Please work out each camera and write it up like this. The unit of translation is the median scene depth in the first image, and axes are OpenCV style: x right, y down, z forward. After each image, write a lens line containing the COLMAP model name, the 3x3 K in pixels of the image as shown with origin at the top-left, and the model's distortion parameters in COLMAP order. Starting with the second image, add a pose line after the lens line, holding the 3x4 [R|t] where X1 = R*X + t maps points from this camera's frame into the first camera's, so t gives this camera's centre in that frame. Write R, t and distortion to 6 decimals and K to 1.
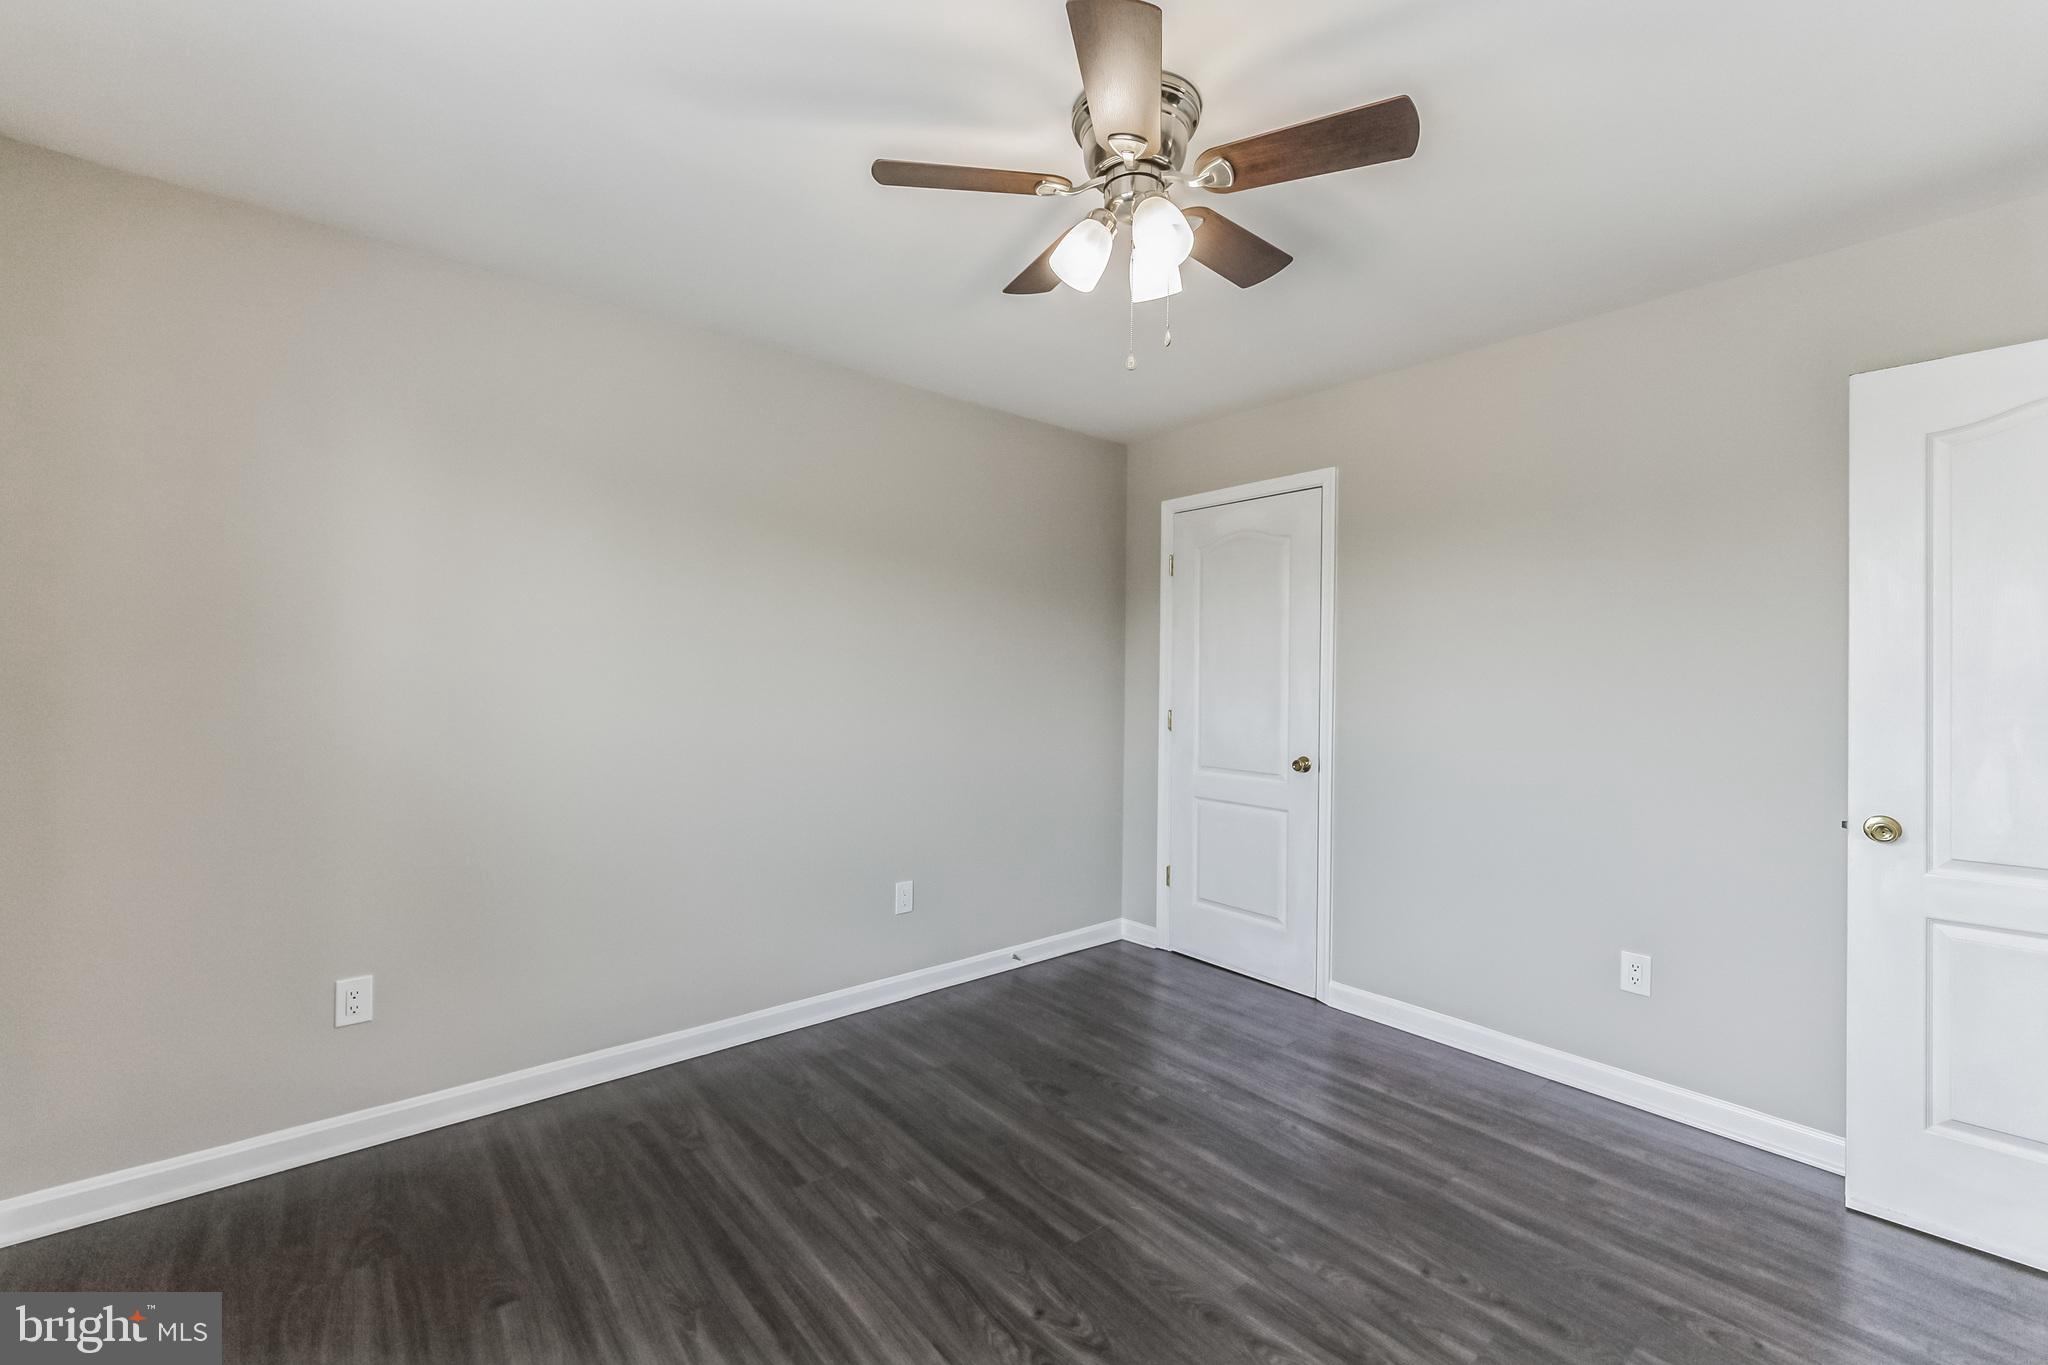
lens RADIAL K [[844.6, 0, 1036.7], [0, 844.6, 675.9], [0, 0, 1]] dist [-0.002841, 0.000005]
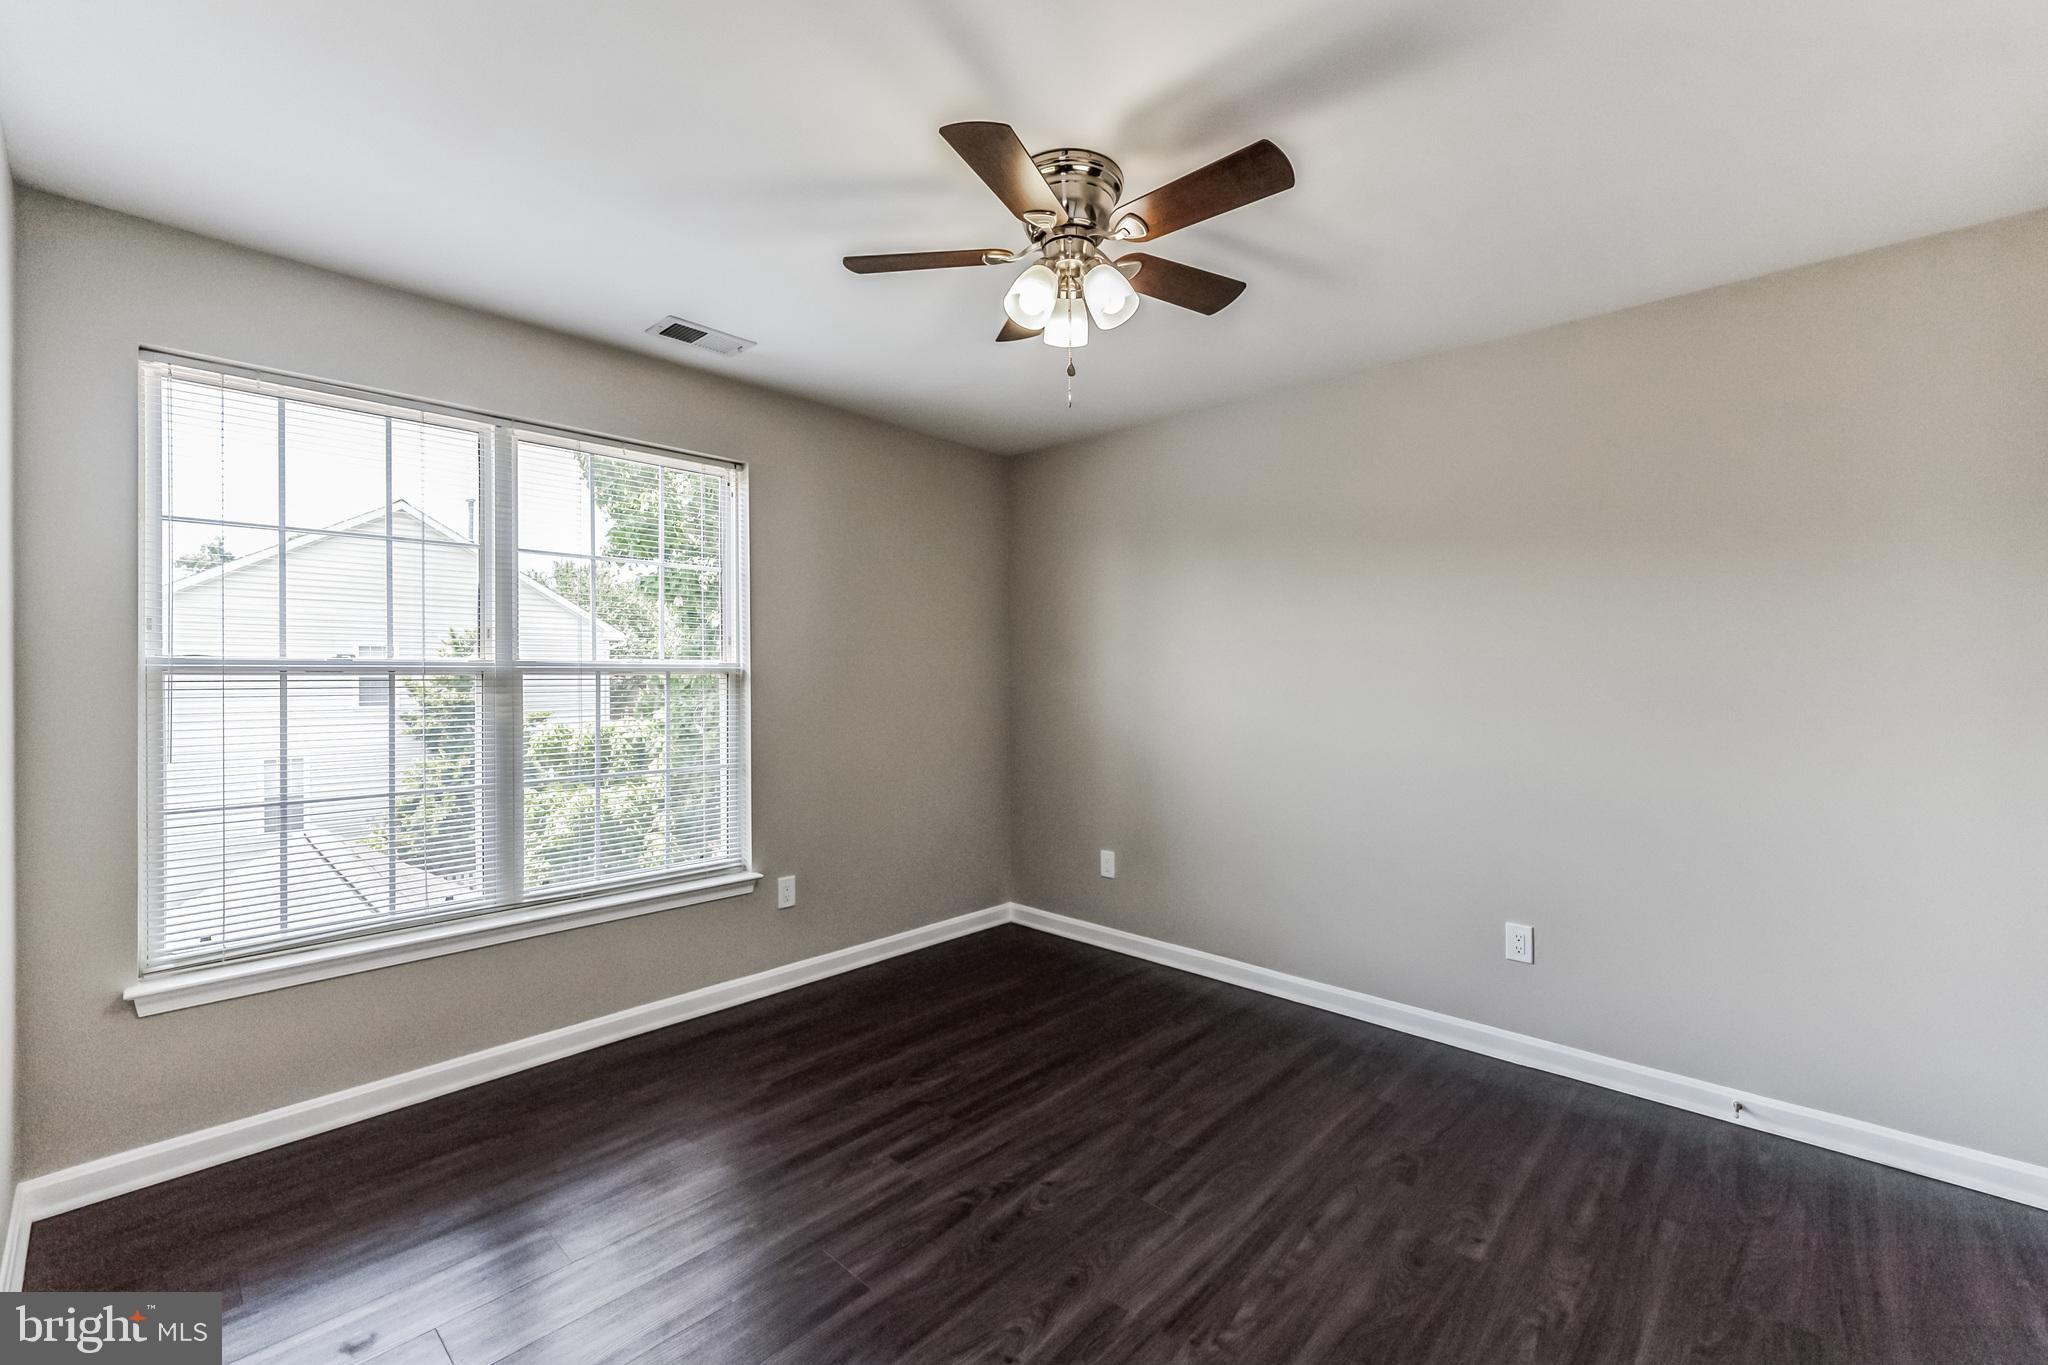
lens RADIAL K [[844.6, 0, 987.5], [0, 844.6, 672.6], [0, 0, 1]] dist [-0.002841, 0.000005]
pose [[0.086877, -0.020103, -0.996016, 0.863478], [-0.005051, 0.999775, -0.020619, 0.022353], [0.996206, 0.006822, 0.086756, 0.553370]]
